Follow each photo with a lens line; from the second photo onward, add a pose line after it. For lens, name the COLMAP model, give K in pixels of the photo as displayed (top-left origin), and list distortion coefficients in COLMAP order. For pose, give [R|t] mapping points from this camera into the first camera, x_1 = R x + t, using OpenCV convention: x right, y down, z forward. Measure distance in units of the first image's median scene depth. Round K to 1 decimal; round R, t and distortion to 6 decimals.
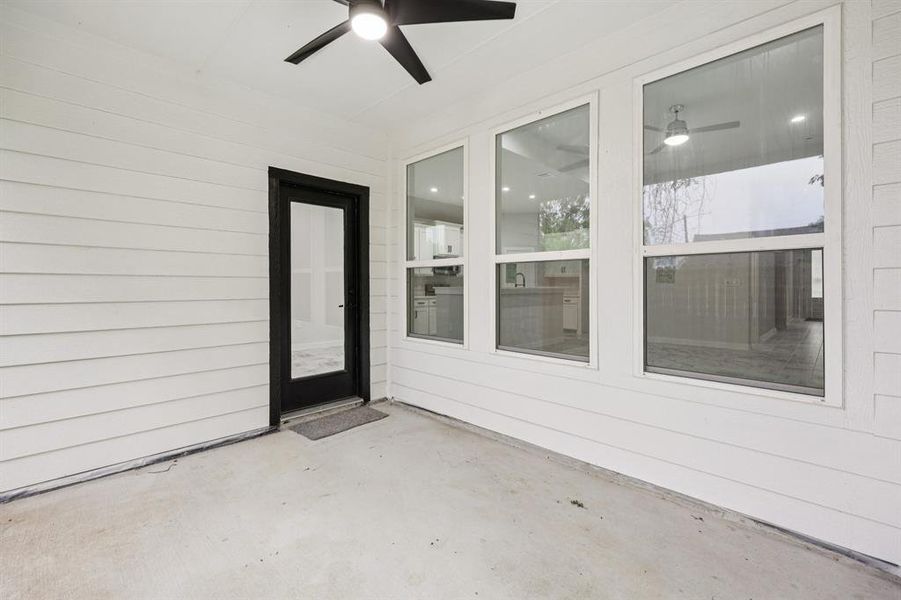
lens RADIAL K [[391.4, 0, 448.1], [0, 391.4, 288.0], [0, 0, 1]] dist [0.001671, 0.000081]
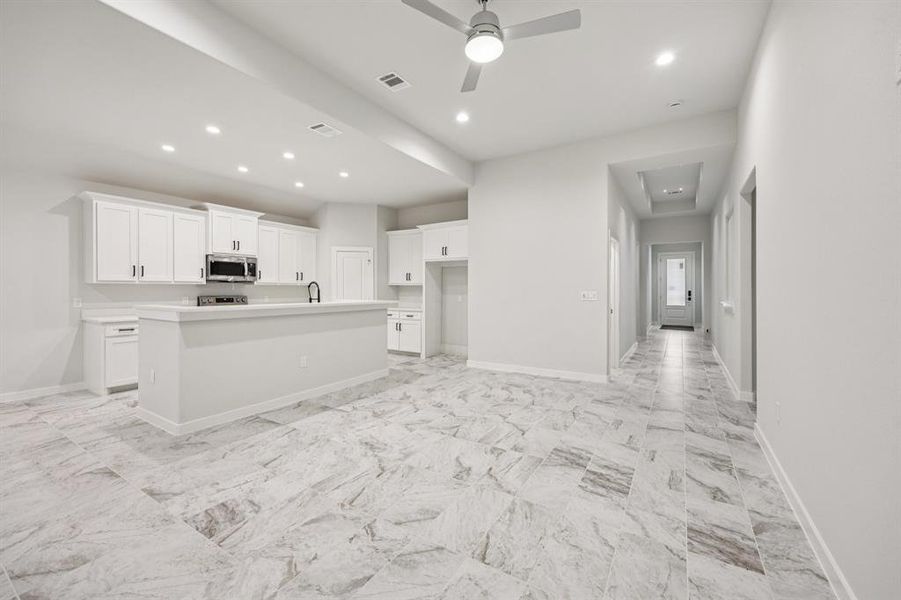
lens RADIAL K [[365.3, 0, 454.3], [0, 365.3, 294.6], [0, 0, 1]] dist [0.000948, -0.000319]
pose [[0.973543, -0.003677, 0.228475, 0.234868], [0.001986, 0.999969, 0.007629, -0.017030], [-0.228496, -0.006973, 0.973520, 0.277868]]
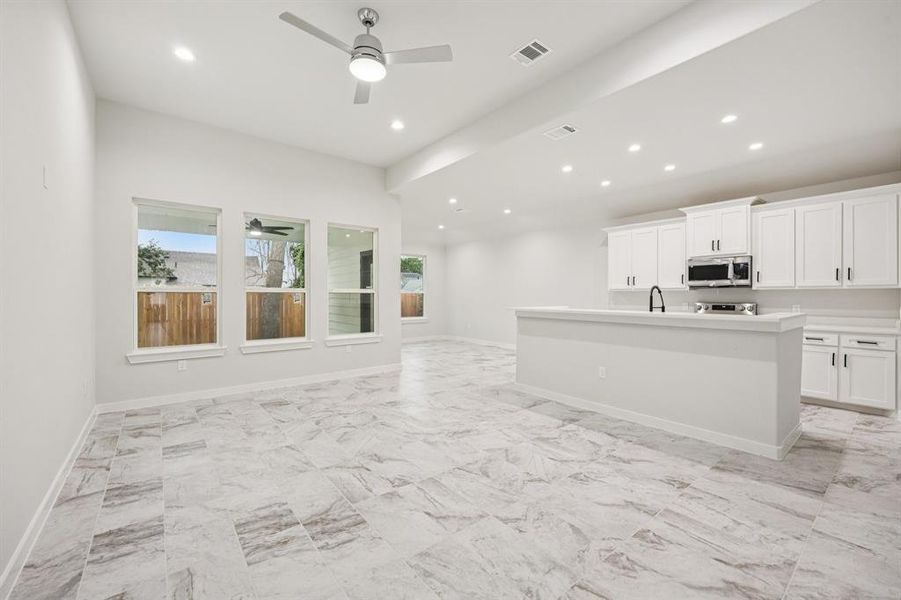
lens RADIAL K [[365.3, 0, 451.2], [0, 365.3, 301.6], [0, 0, 1]] dist [0.000948, -0.000319]
pose [[-0.111160, 0.015422, -0.993683, 0.634450], [-0.006398, 0.999848, 0.016234, -0.019449], [0.993782, 0.008162, -0.111044, 0.669848]]
